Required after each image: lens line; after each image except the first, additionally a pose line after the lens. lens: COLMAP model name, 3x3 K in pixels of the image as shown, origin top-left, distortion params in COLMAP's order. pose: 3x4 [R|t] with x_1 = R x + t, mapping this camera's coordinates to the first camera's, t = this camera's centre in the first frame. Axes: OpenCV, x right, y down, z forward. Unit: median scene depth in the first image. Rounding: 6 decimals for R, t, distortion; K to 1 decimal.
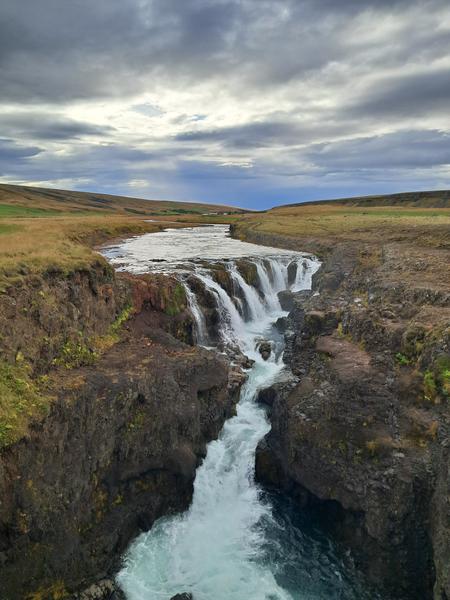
lens RADIAL K [[469.9, 0, 214.9], [0, 469.9, 293.9], [0, 0, 1]] dist [-0.006343, -0.033178]
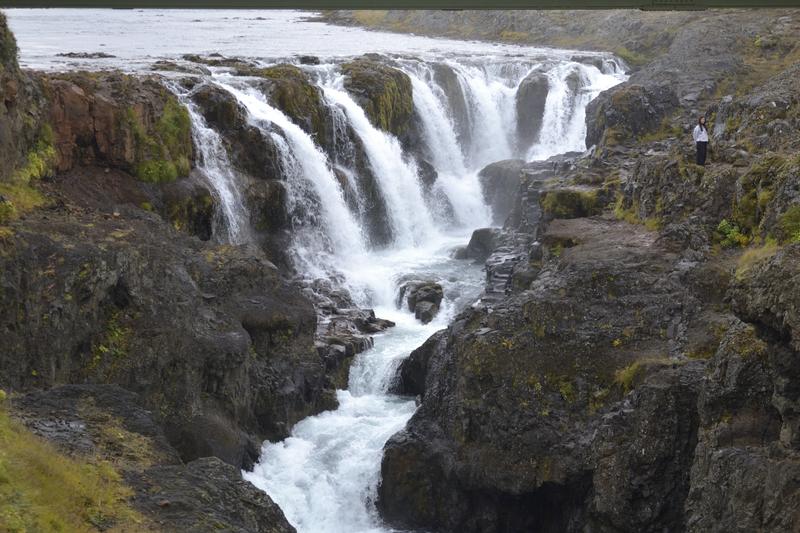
lens RADIAL K [[2384.3, 0, 399.8], [0, 2384.3, 265.9], [0, 0, 1]] dist [-0.121277, 0.000000]
pose [[0.997942, -0.000946, 0.064122, -0.022018], [0.003101, 0.999433, -0.033517, 0.154564], [-0.064054, 0.033647, 0.997379, -0.717284]]
